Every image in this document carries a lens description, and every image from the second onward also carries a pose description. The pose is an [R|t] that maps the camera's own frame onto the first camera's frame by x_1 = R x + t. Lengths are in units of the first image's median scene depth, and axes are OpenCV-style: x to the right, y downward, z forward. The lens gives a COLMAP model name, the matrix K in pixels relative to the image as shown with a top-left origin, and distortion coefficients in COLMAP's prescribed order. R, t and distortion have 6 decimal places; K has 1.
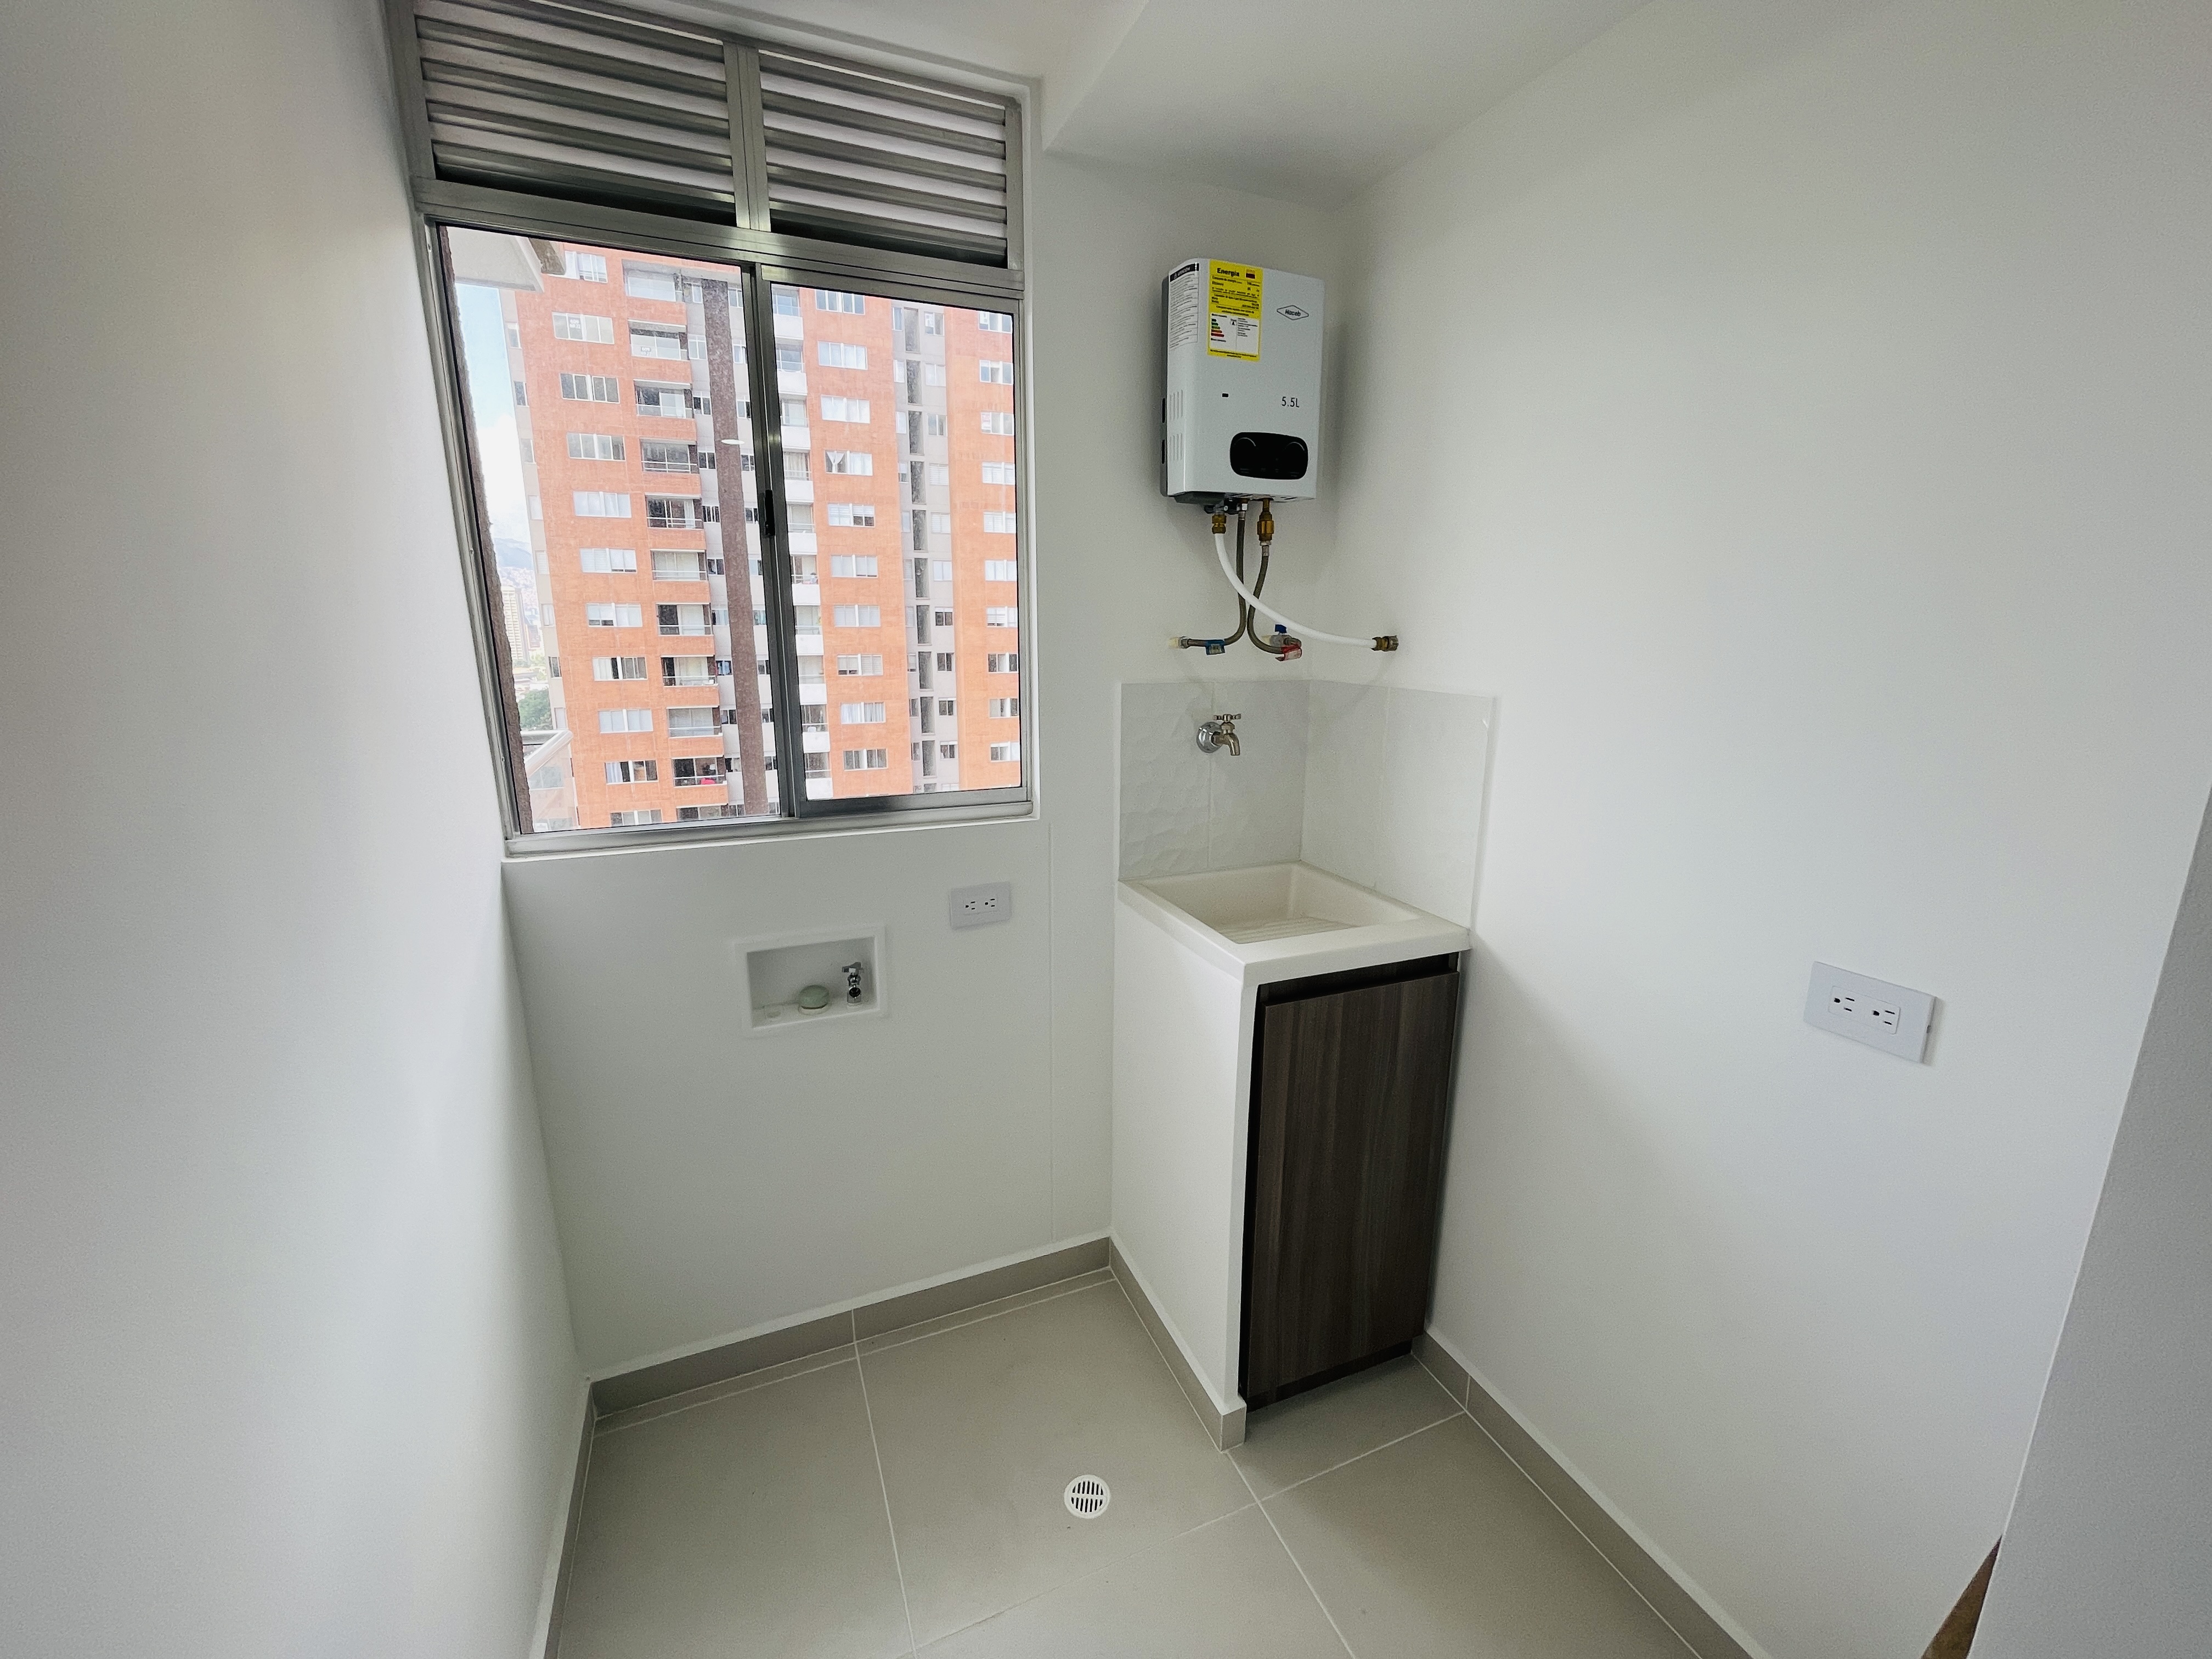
lens RADIAL K [[909.2, 0, 1106.9], [0, 909.2, 815.3], [0, 0, 1]] dist [-0.003598, 0.000309]
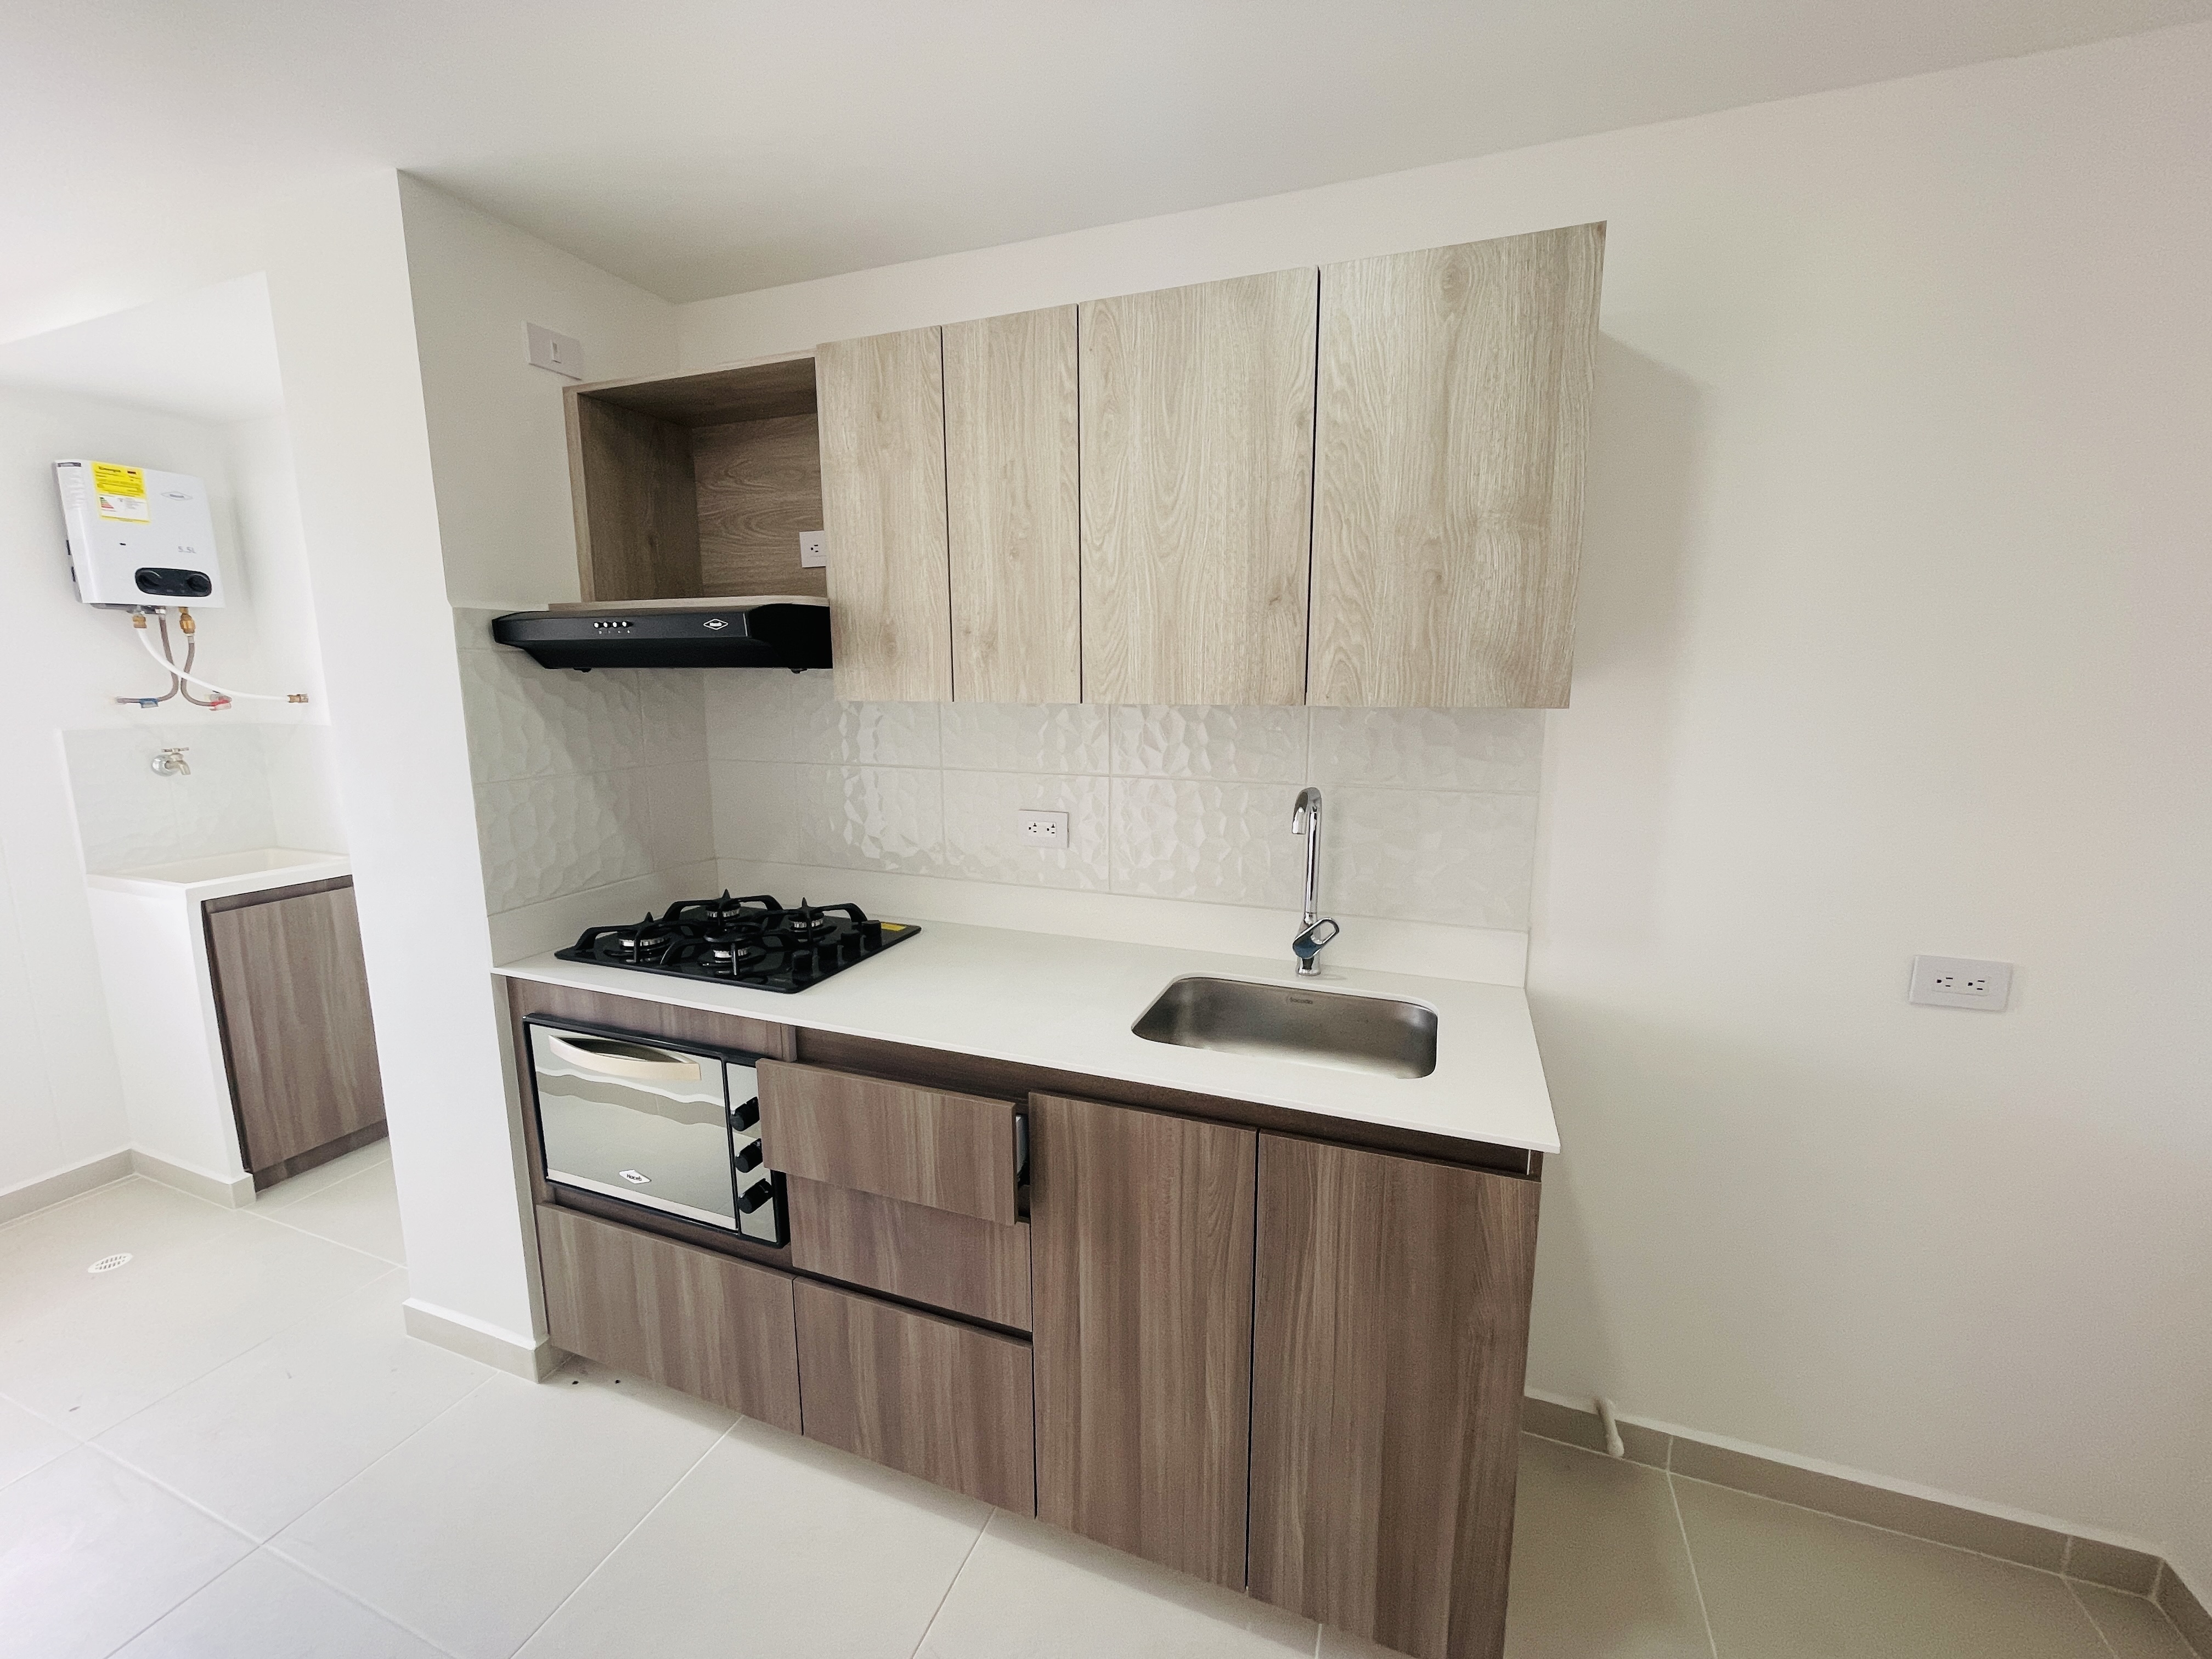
lens RADIAL K [[910.3, 0, 1098.7], [0, 910.3, 823.0], [0, 0, 1]] dist [-0.001522, 0.000315]
pose [[0.700894, -0.118762, 0.703309, 0.147281], [0.155903, 0.987706, 0.011417, 0.254836], [-0.696018, 0.101646, 0.710793, -1.220809]]
